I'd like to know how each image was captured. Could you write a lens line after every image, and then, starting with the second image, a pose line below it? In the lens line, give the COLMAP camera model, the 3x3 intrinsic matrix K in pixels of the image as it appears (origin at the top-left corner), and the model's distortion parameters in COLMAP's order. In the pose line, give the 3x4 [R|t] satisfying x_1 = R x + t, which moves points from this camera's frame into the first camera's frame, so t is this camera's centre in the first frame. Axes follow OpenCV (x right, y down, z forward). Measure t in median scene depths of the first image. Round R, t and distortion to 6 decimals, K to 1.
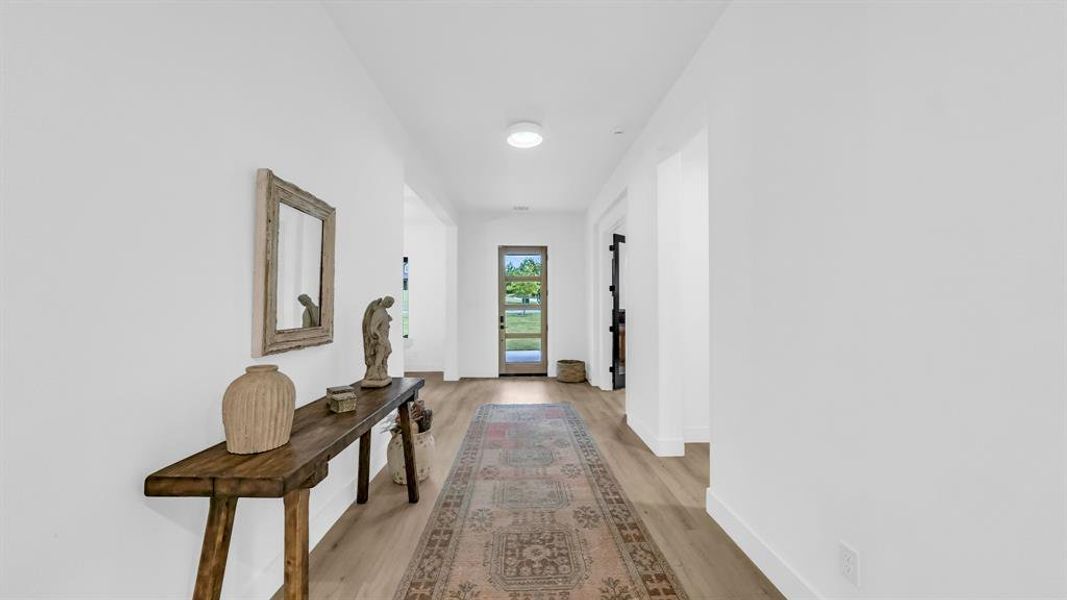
lens RADIAL K [[372.9, 0, 538.9], [0, 372.9, 307.4], [0, 0, 1]] dist [0.009424, 0.000055]
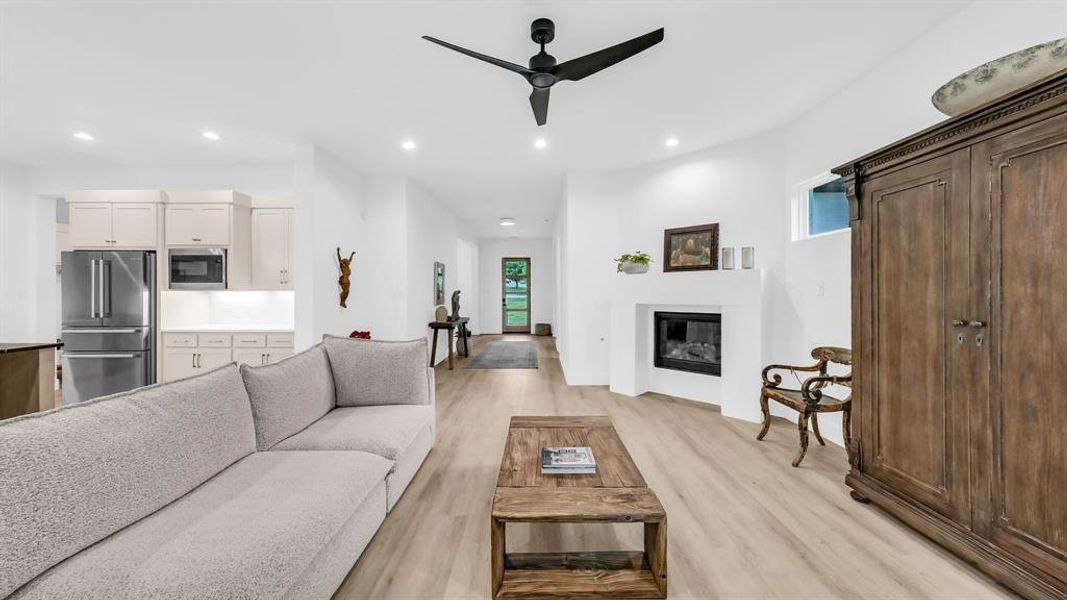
lens RADIAL K [[373.4, 0, 533.0], [0, 373.4, 299.0], [0, 0, 1]] dist [-0.000099, 0.000194]
pose [[0.998213, -0.002931, -0.059685, 0.137381], [0.003877, 0.999869, 0.015734, -0.000581], [0.059631, -0.015937, 0.998093, -0.712551]]
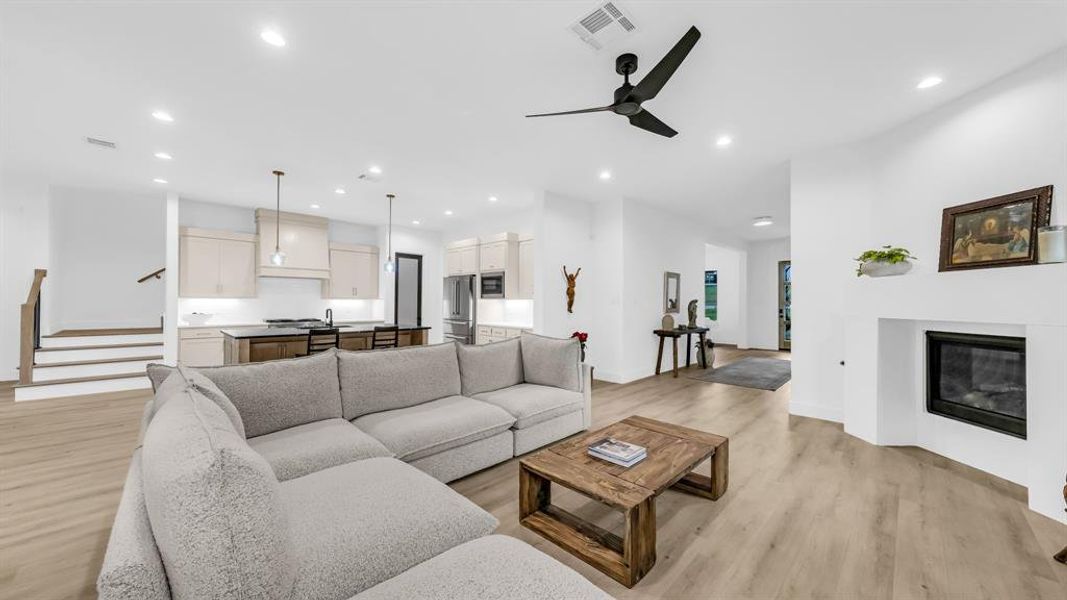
lens RADIAL K [[372.9, 0, 538.9], [0, 372.9, 307.4], [0, 0, 1]] dist [0.009424, 0.000055]
pose [[0.680051, 0.012766, -0.733053, 0.329401], [-0.004346, 0.999901, 0.013380, 0.000851], [0.733152, -0.005913, 0.680040, -0.691788]]
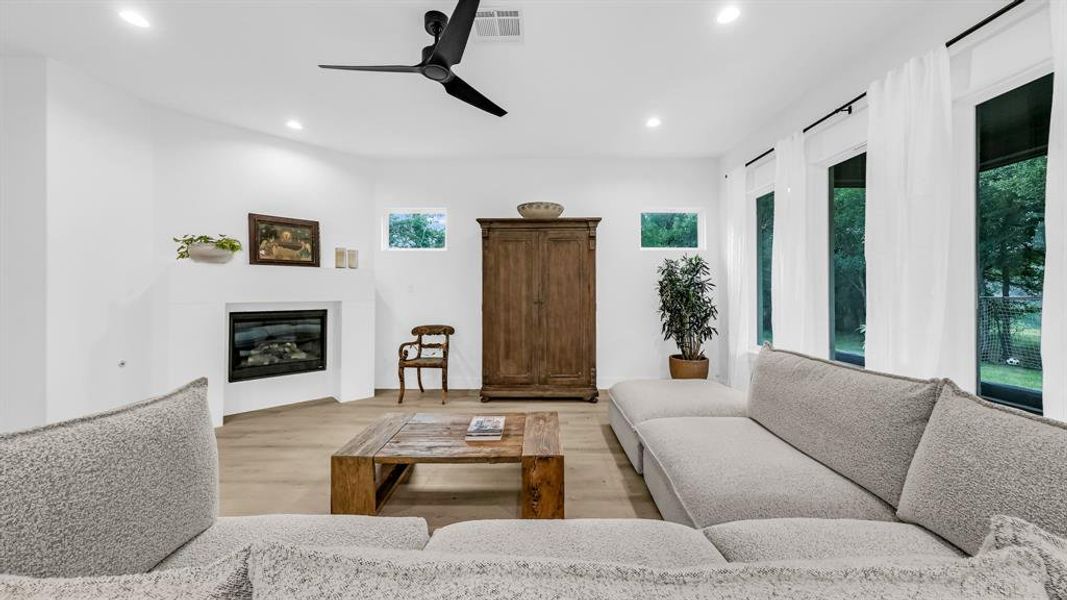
lens RADIAL K [[373.4, 0, 533.0], [0, 373.4, 299.0], [0, 0, 1]] dist [-0.000099, 0.000194]
pose [[0.067445, -0.022642, 0.997466, -0.184565], [-0.000331, 0.999742, 0.022716, 0.001583], [-0.997723, -0.001862, 0.067420, -0.495571]]
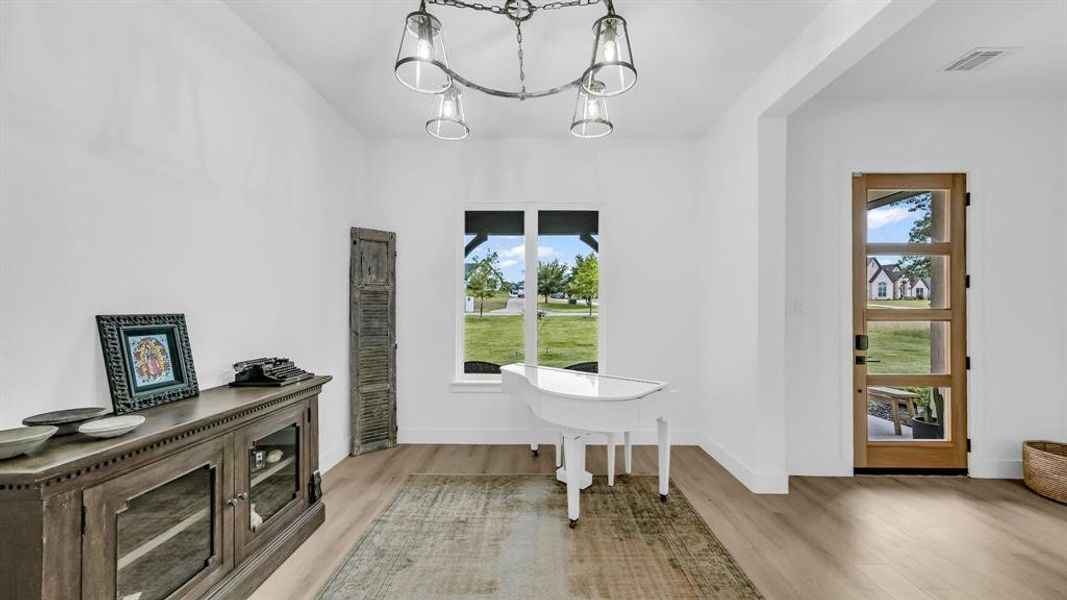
lens RADIAL K [[372.9, 0, 538.9], [0, 372.9, 307.4], [0, 0, 1]] dist [0.009424, 0.000055]
pose [[0.999702, 0.005991, -0.023660, -0.463543], [-0.006096, 0.999972, -0.004393, -0.004348], [0.023634, 0.004536, 0.999710, 0.554964]]
